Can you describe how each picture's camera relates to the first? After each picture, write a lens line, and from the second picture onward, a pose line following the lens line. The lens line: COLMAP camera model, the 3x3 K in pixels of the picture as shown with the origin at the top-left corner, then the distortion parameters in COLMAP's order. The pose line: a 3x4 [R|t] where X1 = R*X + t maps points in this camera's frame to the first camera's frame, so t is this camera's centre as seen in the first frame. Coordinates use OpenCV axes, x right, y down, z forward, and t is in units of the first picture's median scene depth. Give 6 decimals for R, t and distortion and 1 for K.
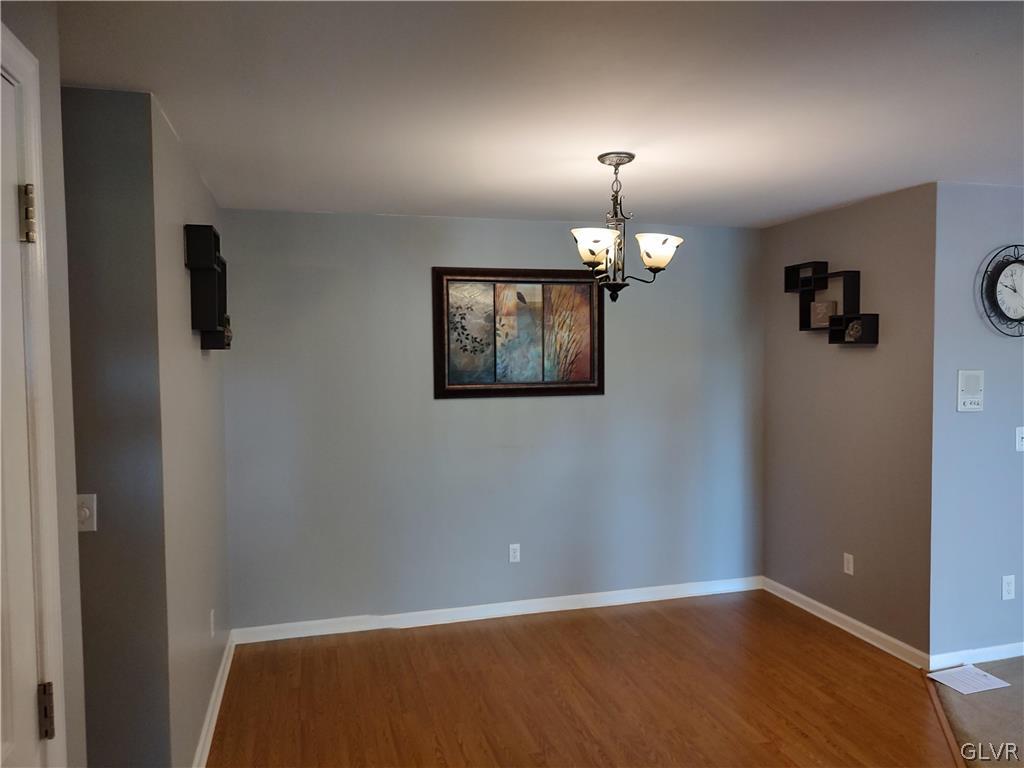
lens RADIAL K [[728.8, 0, 512.0], [0, 728.8, 384.0], [0, 0, 1]] dist [0.000712, 0.001003]
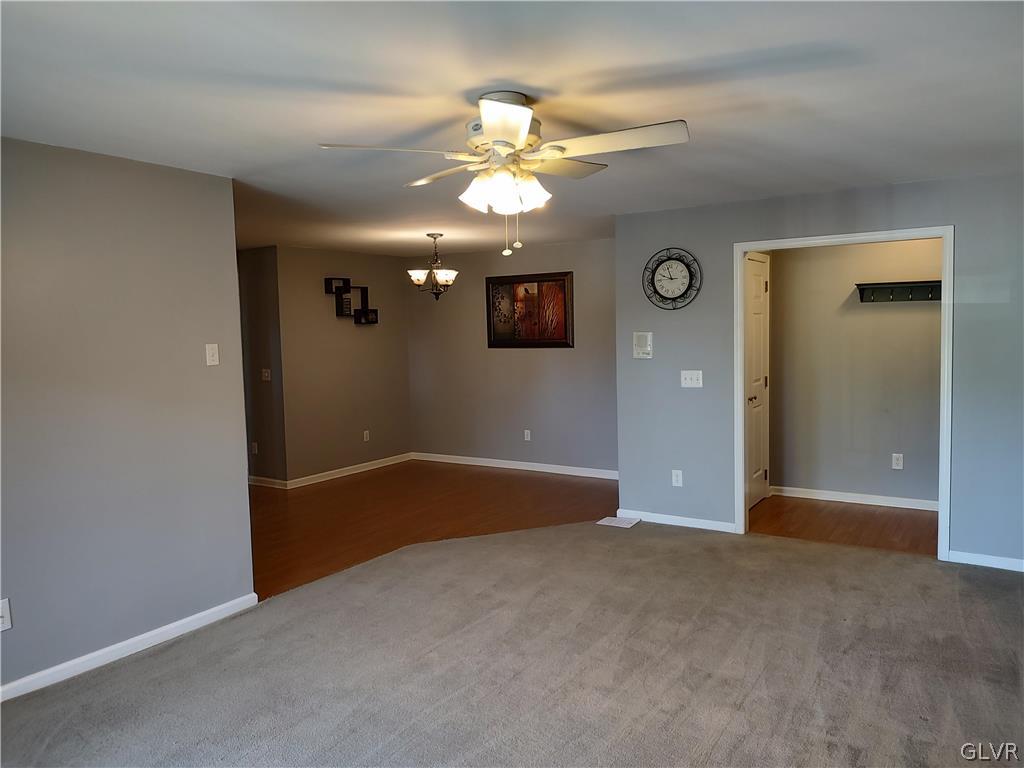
lens RADIAL K [[728.8, 0, 512.0], [0, 728.8, 384.0], [0, 0, 1]] dist [0.000712, 0.001003]
pose [[0.674089, 0.050658, -0.736911, 1.298046], [-0.014736, 0.998369, 0.055152, 0.008136], [0.738503, -0.026318, 0.673736, -0.208201]]
